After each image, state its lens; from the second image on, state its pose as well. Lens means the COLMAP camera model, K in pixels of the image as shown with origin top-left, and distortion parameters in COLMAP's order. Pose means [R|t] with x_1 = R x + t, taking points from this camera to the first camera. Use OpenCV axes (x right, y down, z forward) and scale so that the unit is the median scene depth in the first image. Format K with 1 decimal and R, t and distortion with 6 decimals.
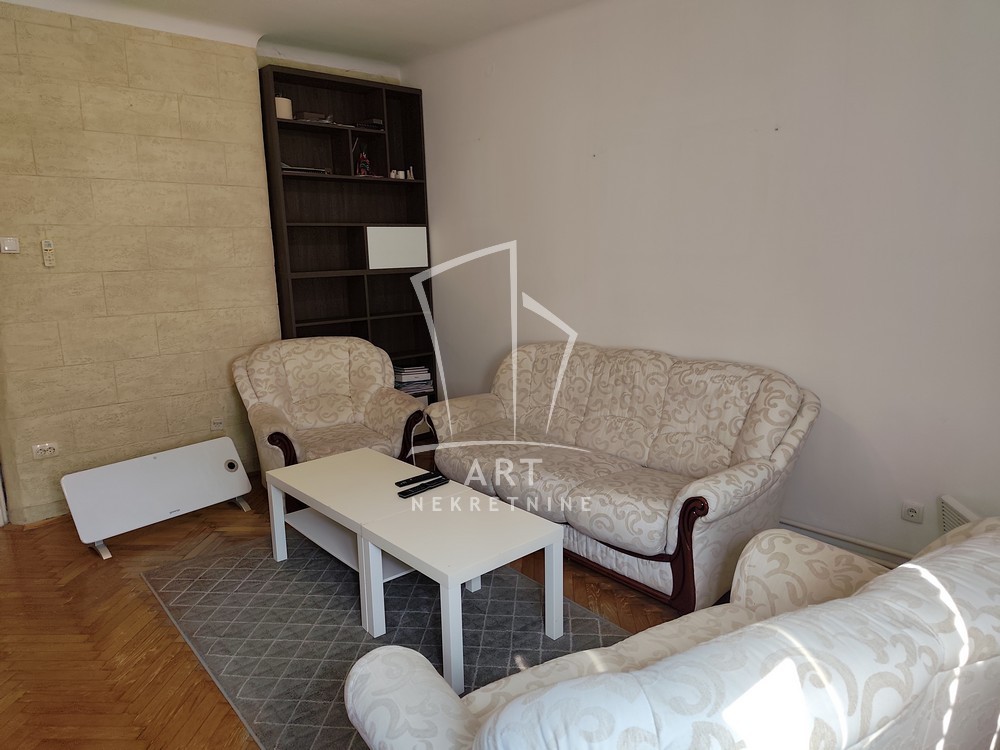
lens RADIAL K [[678.8, 0, 499.3], [0, 678.8, 375.9], [0, 0, 1]] dist [0.024633, 0.000795]
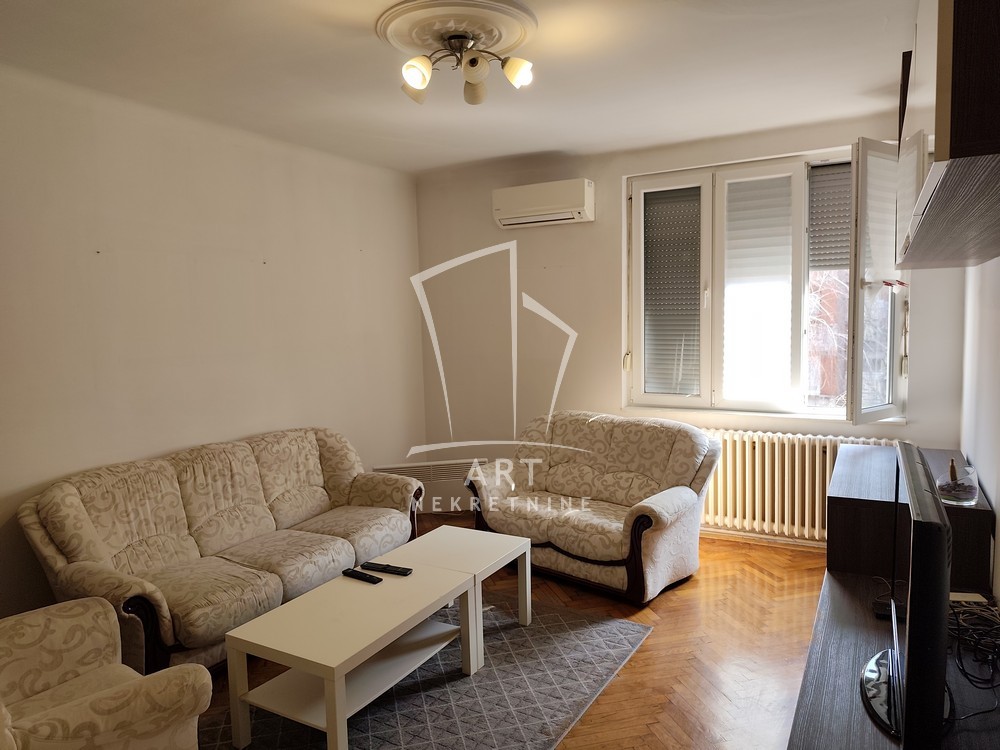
lens RADIAL K [[678.8, 0, 498.7], [0, 678.8, 374.8], [0, 0, 1]] dist [0.024633, 0.000795]
pose [[-0.365898, -0.051919, 0.929206, -0.984637], [0.197086, 0.971474, 0.131888, -0.205008], [-0.909547, 0.231391, -0.345228, 0.985060]]
